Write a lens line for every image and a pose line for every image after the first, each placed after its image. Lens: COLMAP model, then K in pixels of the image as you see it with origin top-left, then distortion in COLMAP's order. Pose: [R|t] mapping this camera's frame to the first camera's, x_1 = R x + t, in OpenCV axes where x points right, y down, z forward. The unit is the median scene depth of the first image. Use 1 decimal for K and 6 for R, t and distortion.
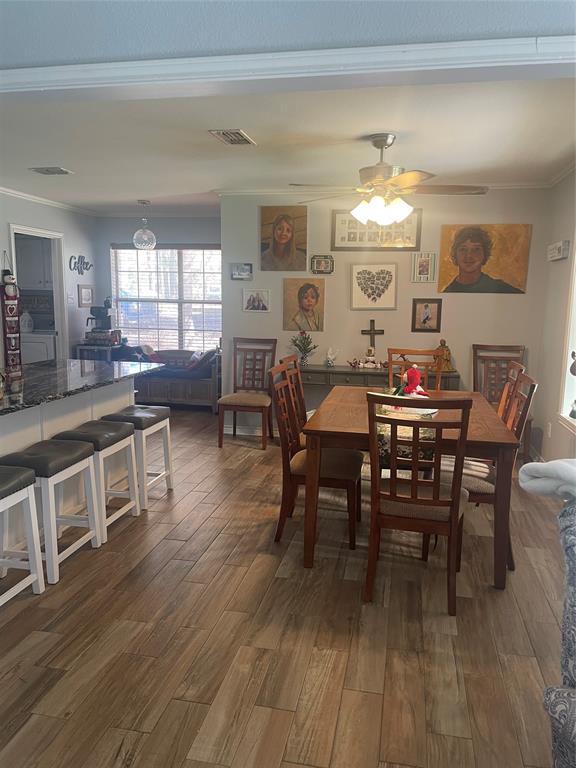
lens RADIAL K [[573.4, 0, 291.0], [0, 573.4, 385.1], [0, 0, 1]] dist [0.061125, -0.078060]
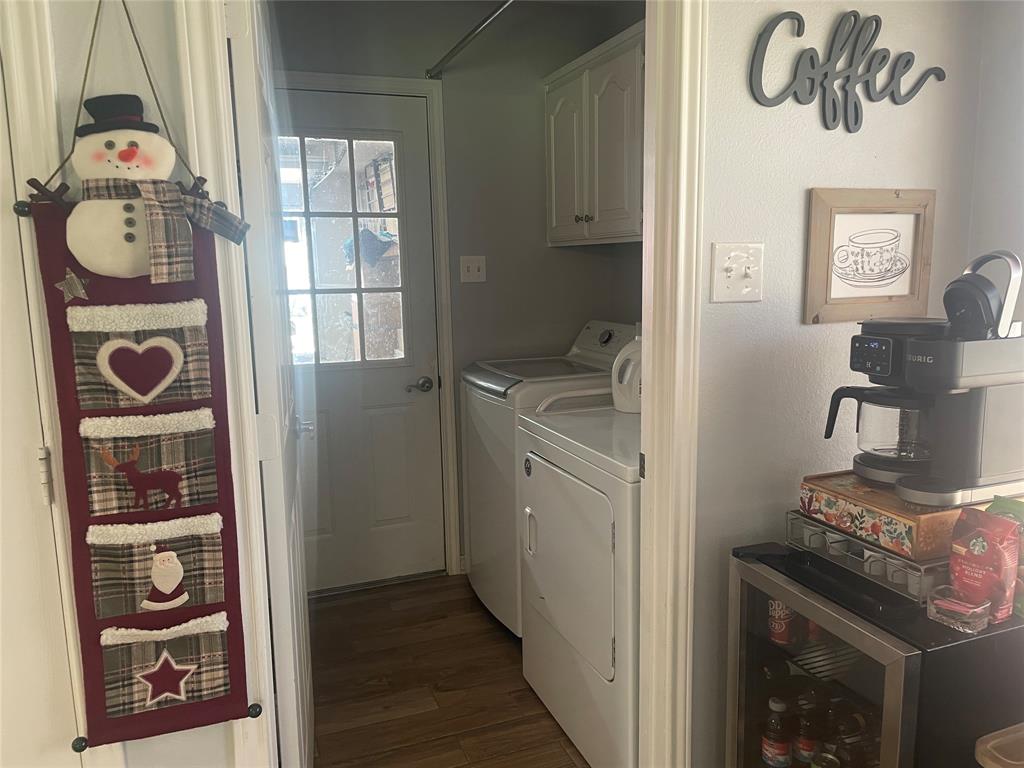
lens RADIAL K [[764.6, 0, 512.5], [0, 764.6, 386.8], [0, 0, 1]] dist [0.061125, -0.078060]
pose [[0.537411, 0.107858, -0.836395, -0.182973], [-0.100688, 0.992899, 0.063345, -0.101830], [0.837288, 0.050172, 0.544455, 0.673184]]
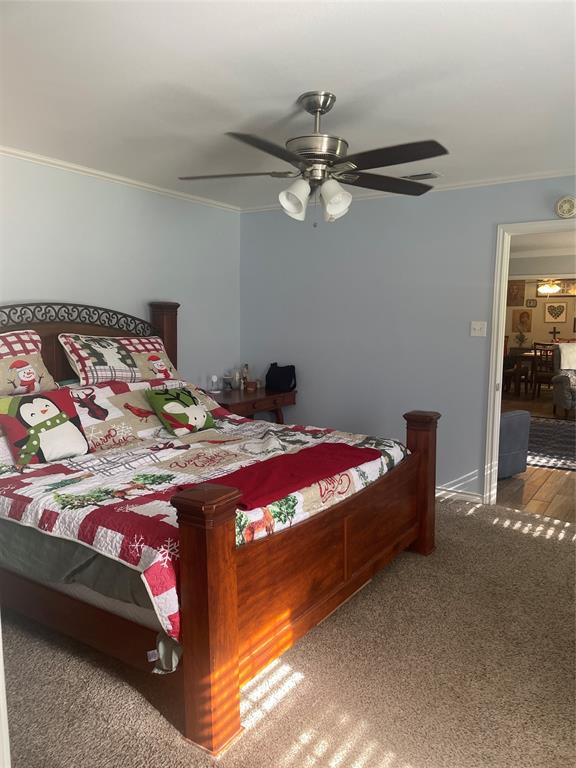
lens RADIAL K [[573.4, 0, 287.8], [0, 573.4, 387.7], [0, 0, 1]] dist [0.061125, -0.078060]
pose [[0.927790, 0.034358, -0.371517, 0.025141], [-0.045502, 0.998738, -0.021269, 0.254986], [0.370317, 0.036638, 0.928182, -1.730149]]
